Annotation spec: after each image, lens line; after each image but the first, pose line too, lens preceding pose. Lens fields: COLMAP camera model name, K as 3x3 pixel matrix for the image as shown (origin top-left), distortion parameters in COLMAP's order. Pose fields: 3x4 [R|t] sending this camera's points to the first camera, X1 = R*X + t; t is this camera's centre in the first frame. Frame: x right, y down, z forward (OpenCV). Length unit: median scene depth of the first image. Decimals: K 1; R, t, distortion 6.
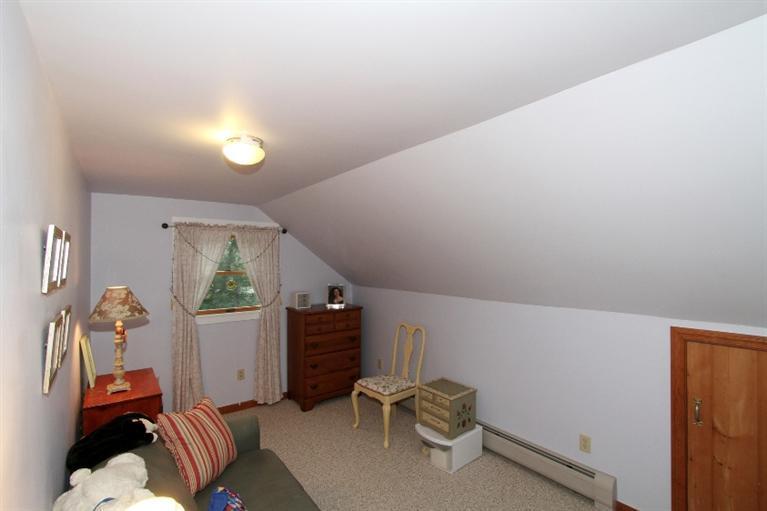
lens RADIAL K [[357.9, 0, 385.1], [0, 357.9, 264.4], [0, 0, 1]] dist [0.000492, 0.000133]
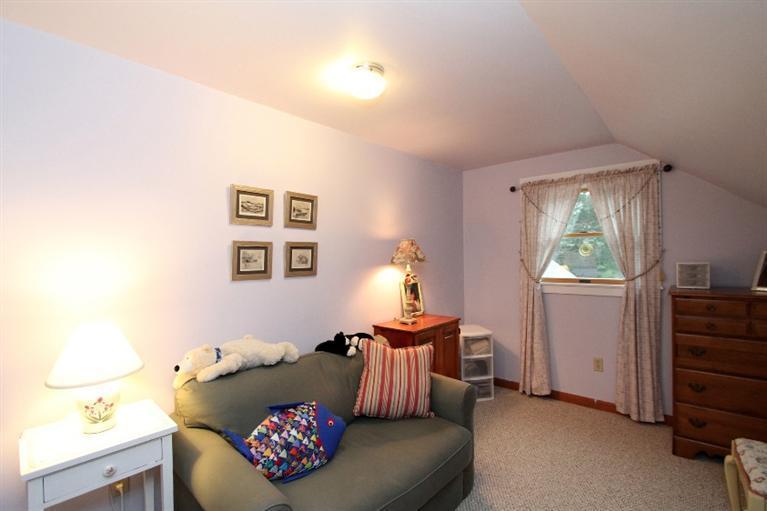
lens RADIAL K [[364.7, 0, 391.0], [0, 364.7, 251.5], [0, 0, 1]] dist [-0.026359, 0.000468]
pose [[0.193407, -0.007335, -0.981091, 0.281795], [0.014015, 0.999891, -0.004713, 0.059318], [0.981019, -0.012838, 0.193489, 0.409289]]
